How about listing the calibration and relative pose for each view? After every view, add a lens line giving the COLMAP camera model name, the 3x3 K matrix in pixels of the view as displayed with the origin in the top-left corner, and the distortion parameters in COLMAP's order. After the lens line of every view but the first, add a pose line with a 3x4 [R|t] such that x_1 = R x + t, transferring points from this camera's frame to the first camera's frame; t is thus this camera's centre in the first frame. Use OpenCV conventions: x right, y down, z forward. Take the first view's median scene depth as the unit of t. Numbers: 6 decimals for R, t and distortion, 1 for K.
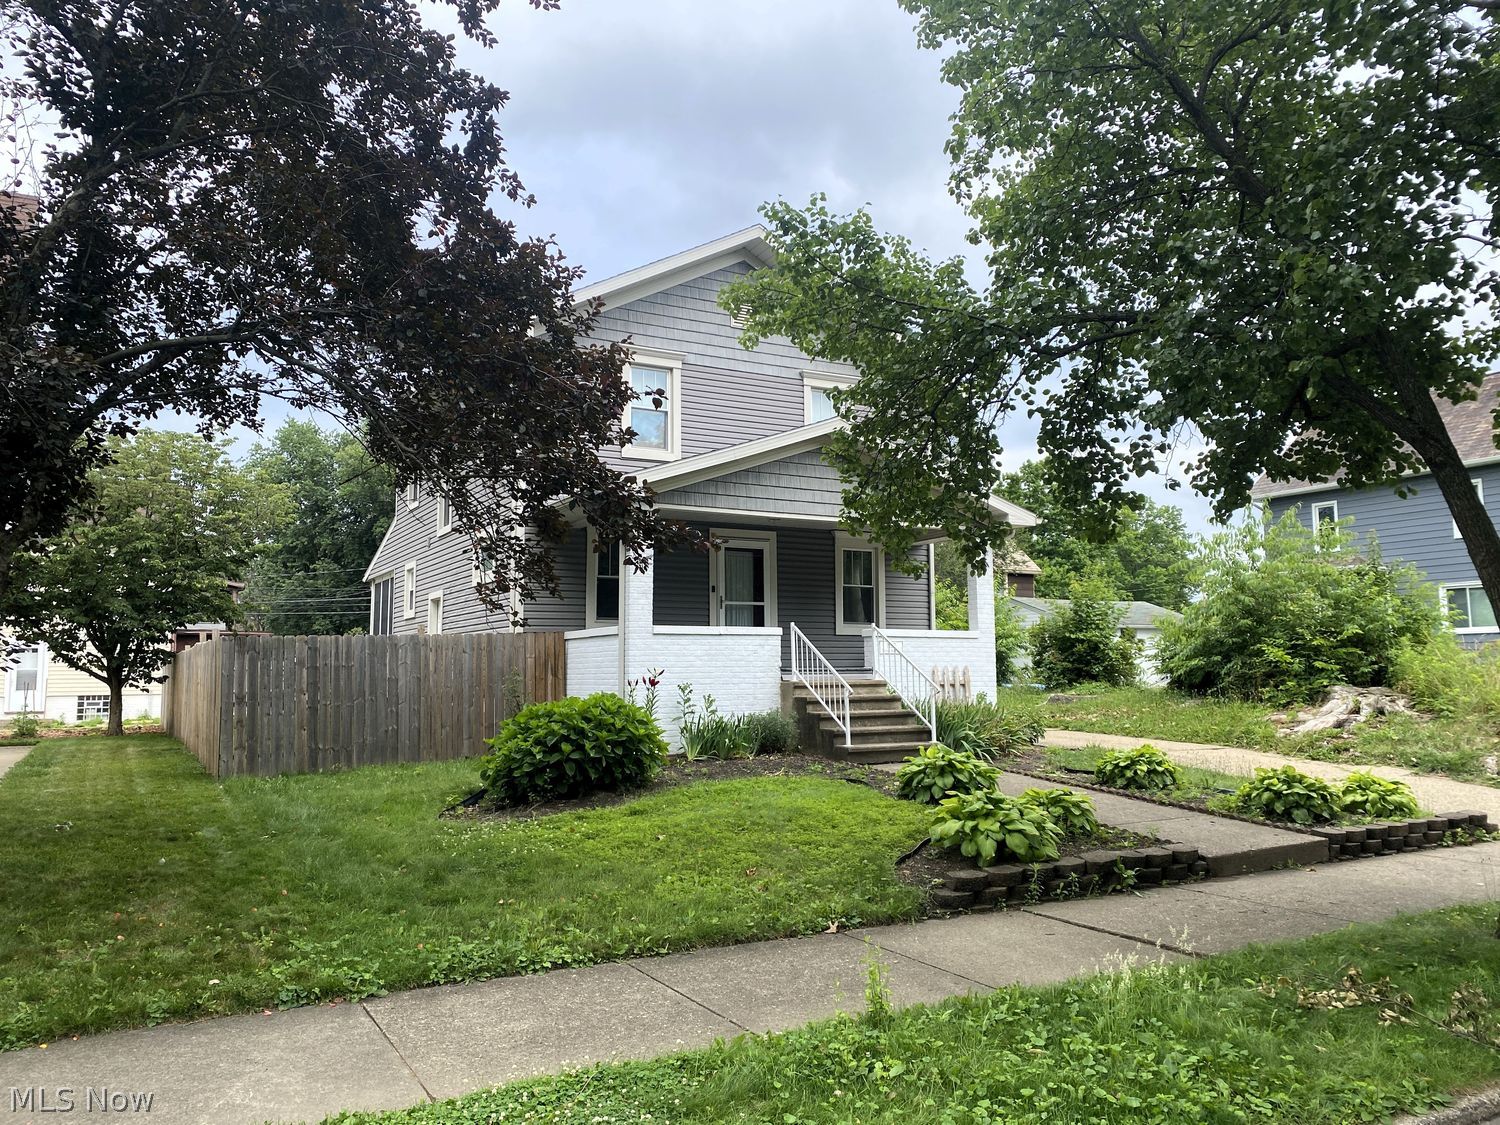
lens RADIAL K [[1150.8, 0, 750.0], [0, 1150.8, 562.5], [0, 0, 1]] dist [0.017580, -0.006863]
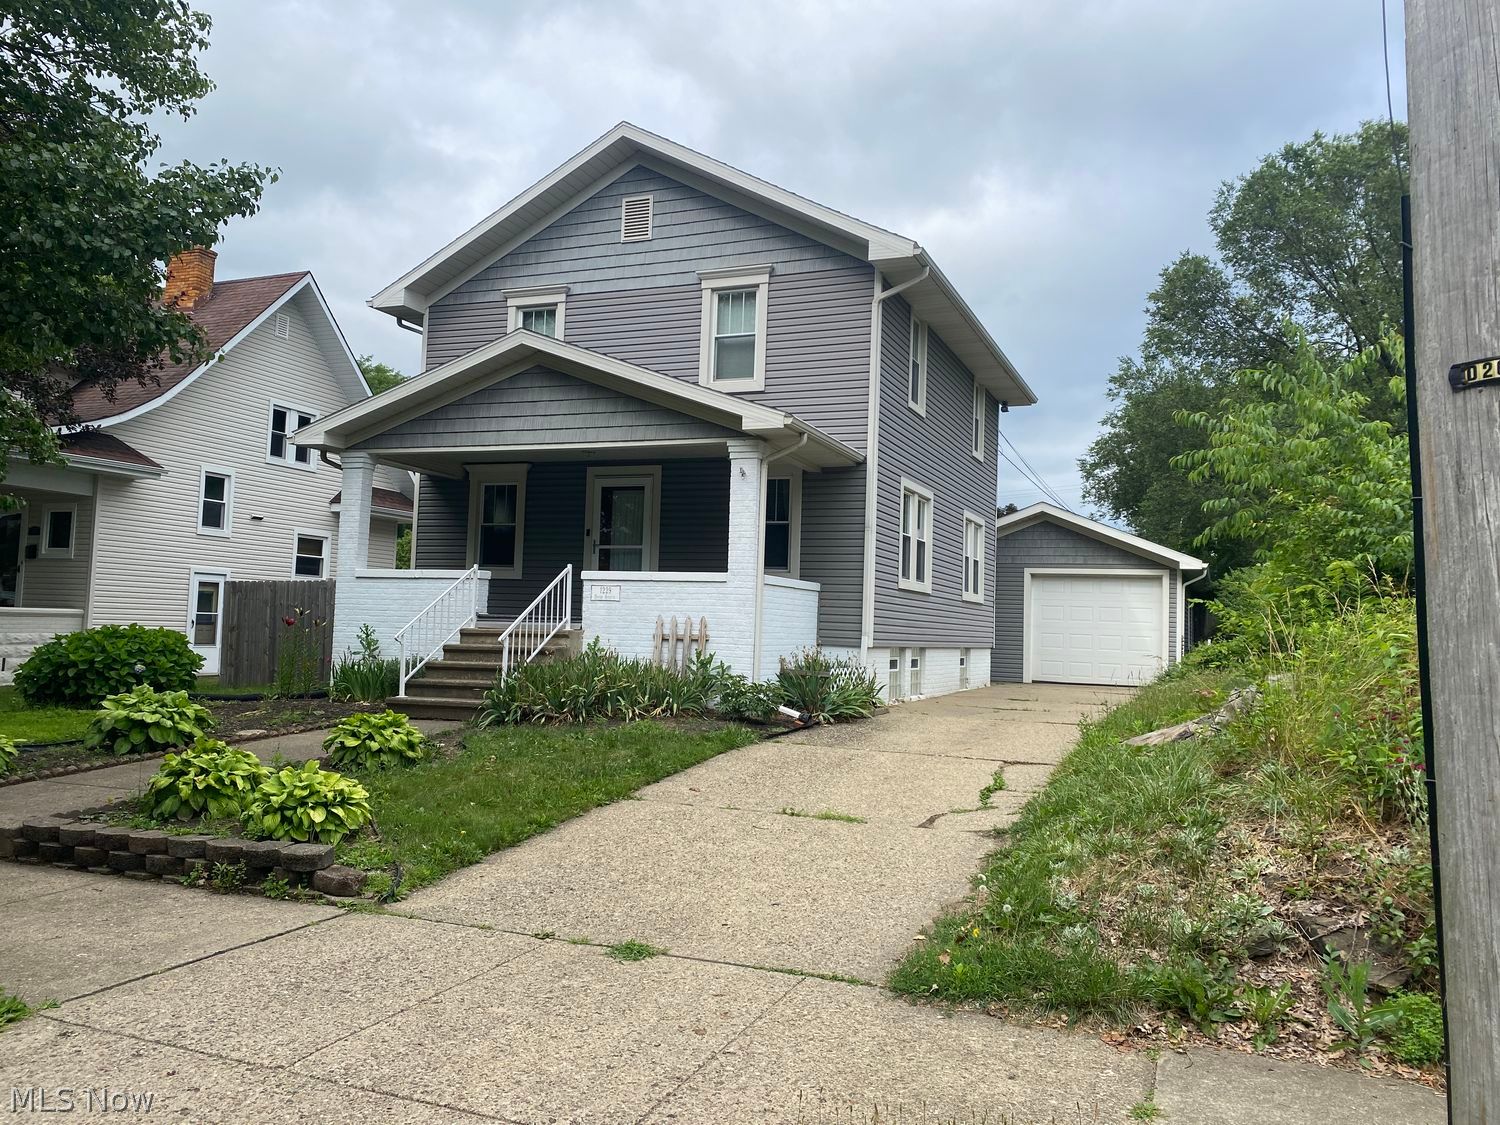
lens RADIAL K [[1150.8, 0, 750.0], [0, 1150.8, 562.5], [0, 0, 1]] dist [0.017580, -0.006863]
pose [[0.628436, -0.017728, -0.777659, 0.895897], [0.039836, 0.999162, 0.009414, 0.051047], [0.776840, -0.036895, 0.628616, 0.593263]]
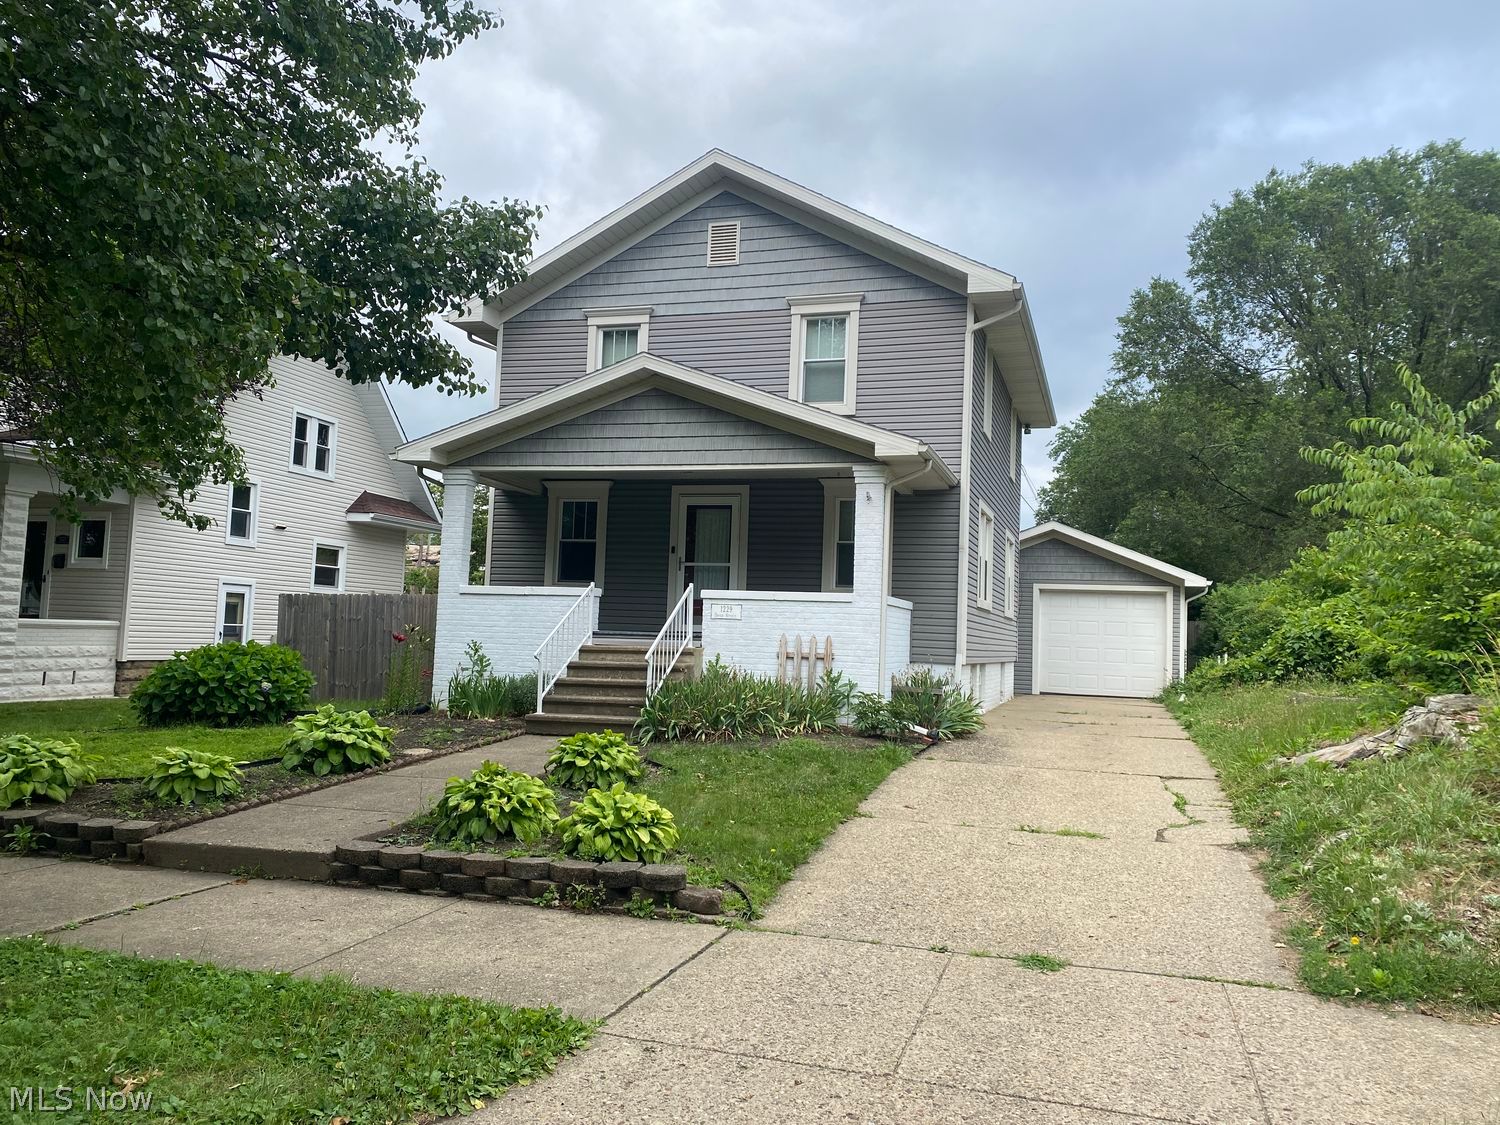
lens RADIAL K [[1150.8, 0, 750.0], [0, 1150.8, 562.5], [0, 0, 1]] dist [0.017580, -0.006863]
pose [[0.692596, -0.015670, -0.721155, 0.803827], [0.030567, 0.999504, 0.007638, 0.032922], [0.720678, -0.027333, 0.692731, 0.446542]]
